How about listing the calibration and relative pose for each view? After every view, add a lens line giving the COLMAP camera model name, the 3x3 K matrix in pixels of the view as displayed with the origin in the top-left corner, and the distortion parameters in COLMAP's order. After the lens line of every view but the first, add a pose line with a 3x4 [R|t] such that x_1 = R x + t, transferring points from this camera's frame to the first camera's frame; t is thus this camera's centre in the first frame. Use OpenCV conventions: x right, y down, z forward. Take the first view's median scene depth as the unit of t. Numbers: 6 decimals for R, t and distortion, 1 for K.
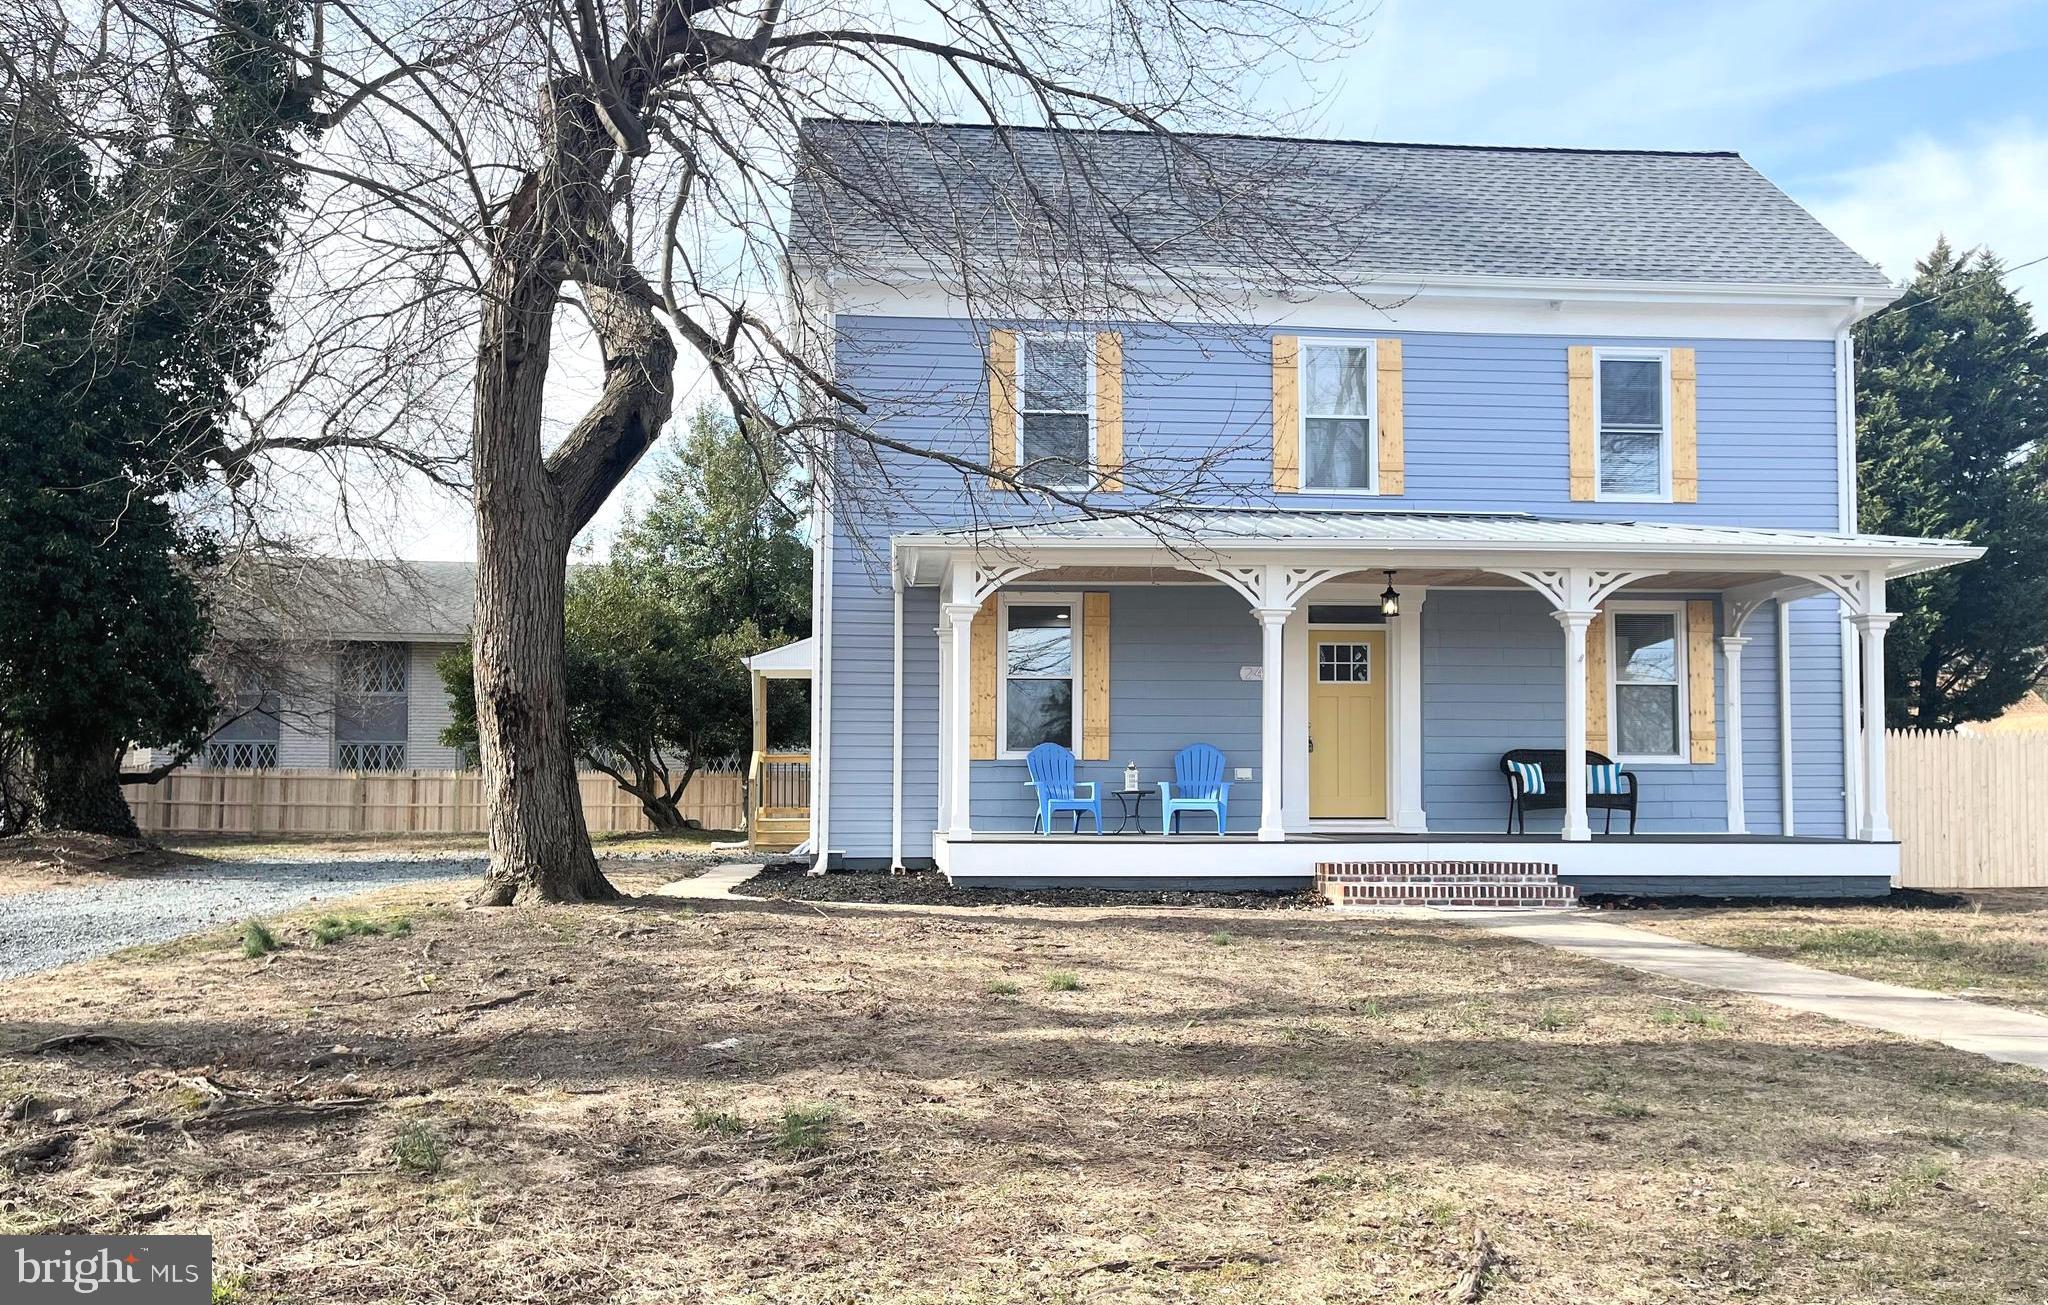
lens RADIAL K [[1573.9, 0, 1006.0], [0, 1573.9, 762.5], [0, 0, 1]] dist [0.017645, 0.003811]
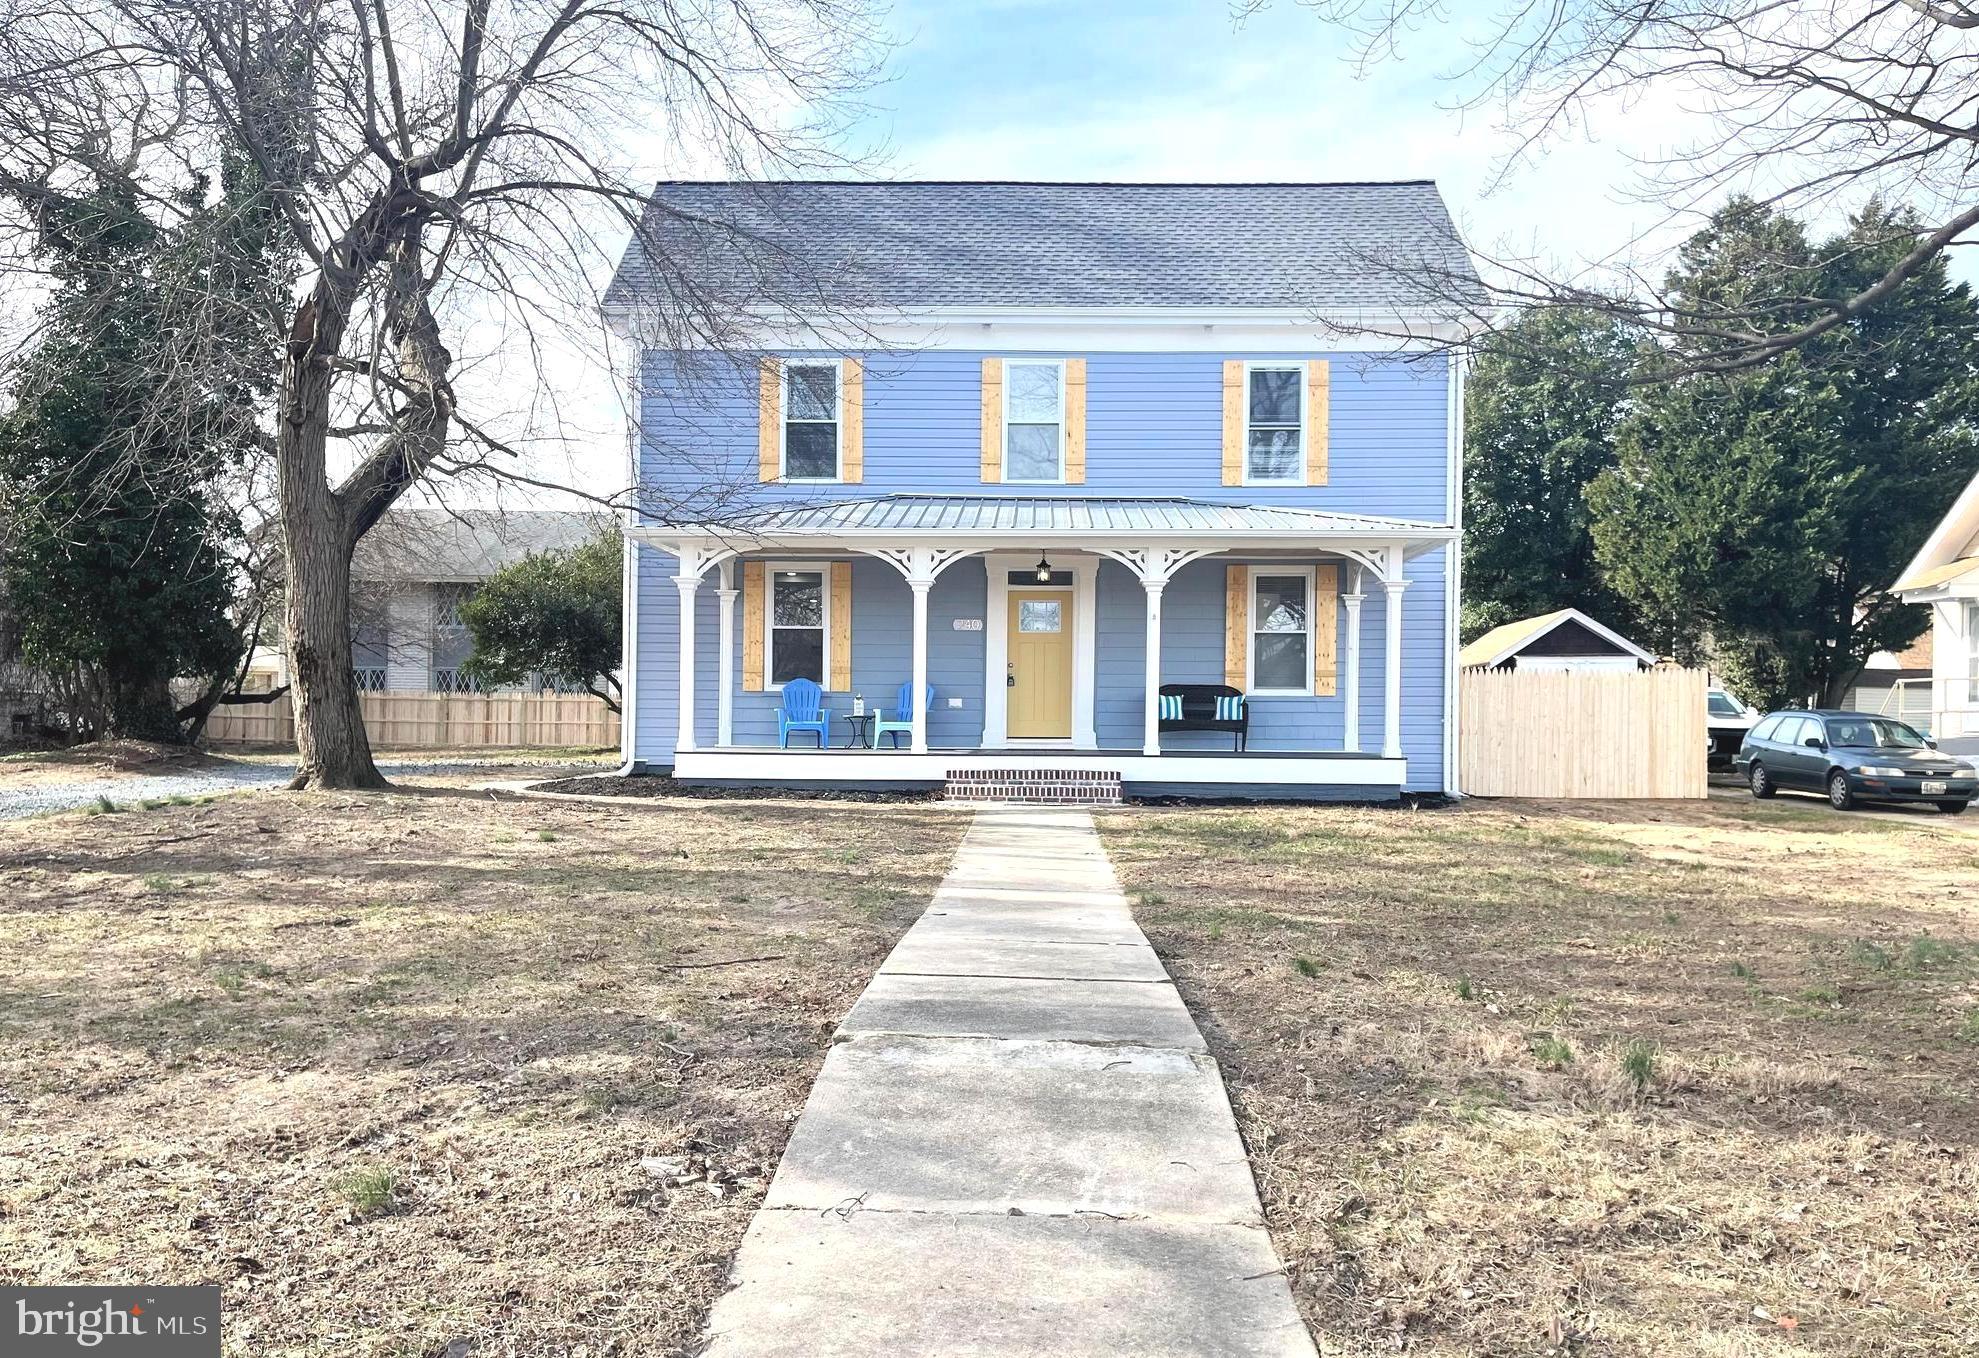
lens RADIAL K [[1501.0, 0, 985.1], [0, 1501.0, 758.2], [0, 0, 1]] dist [0.043085, -0.037646]
pose [[0.993836, 0.008741, -0.110517, 0.306744], [-0.003275, 0.998767, 0.049544, -0.008413], [0.110814, -0.048877, 0.992639, -0.220768]]
